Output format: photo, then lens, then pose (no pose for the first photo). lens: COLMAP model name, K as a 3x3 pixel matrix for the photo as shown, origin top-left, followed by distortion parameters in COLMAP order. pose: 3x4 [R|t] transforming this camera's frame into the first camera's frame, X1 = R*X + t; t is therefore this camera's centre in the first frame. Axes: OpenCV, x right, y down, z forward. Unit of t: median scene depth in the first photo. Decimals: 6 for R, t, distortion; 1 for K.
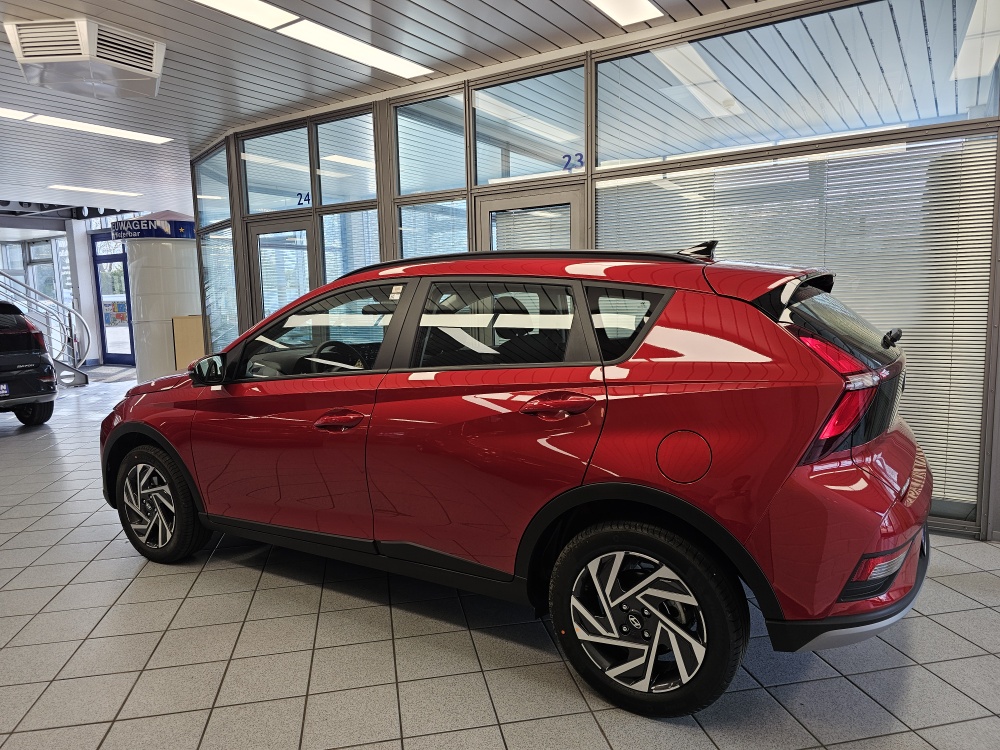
lens RADIAL K [[684.5, 0, 503.4], [0, 684.5, 371.1], [0, 0, 1]] dist [0.063276, -0.065085]
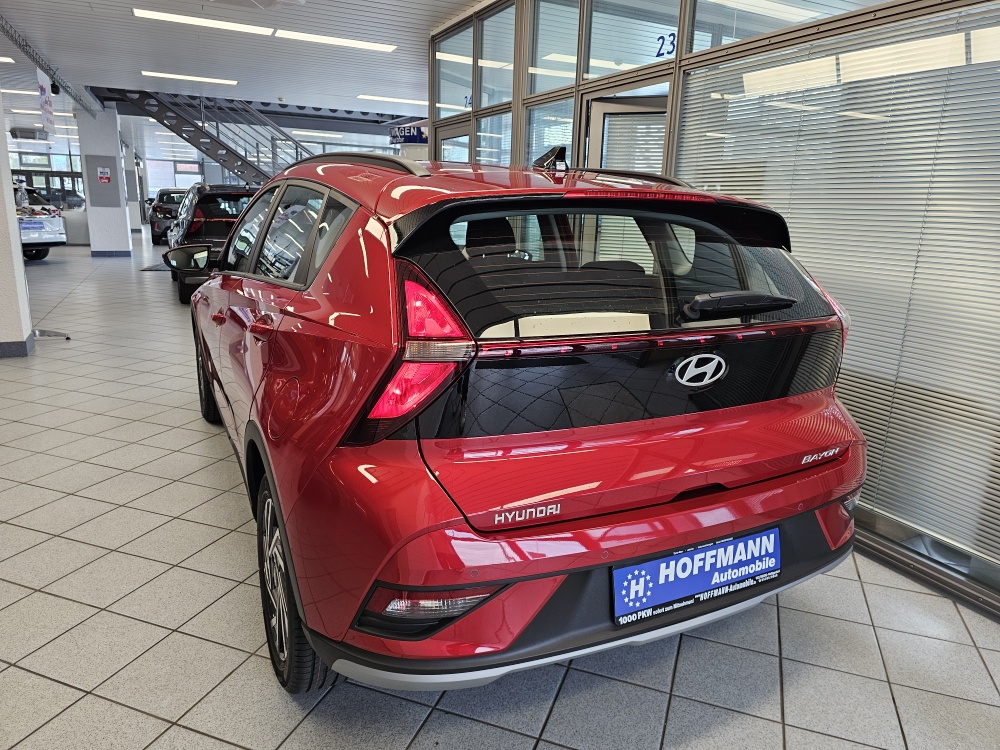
lens RADIAL K [[684.5, 0, 509.6], [0, 684.5, 373.2], [0, 0, 1]] dist [0.063276, -0.065085]
pose [[0.855009, 0.175715, -0.487937, 0.402400], [-0.115151, 0.981689, 0.151746, -0.032765], [0.505667, -0.073558, 0.859587, 0.193421]]
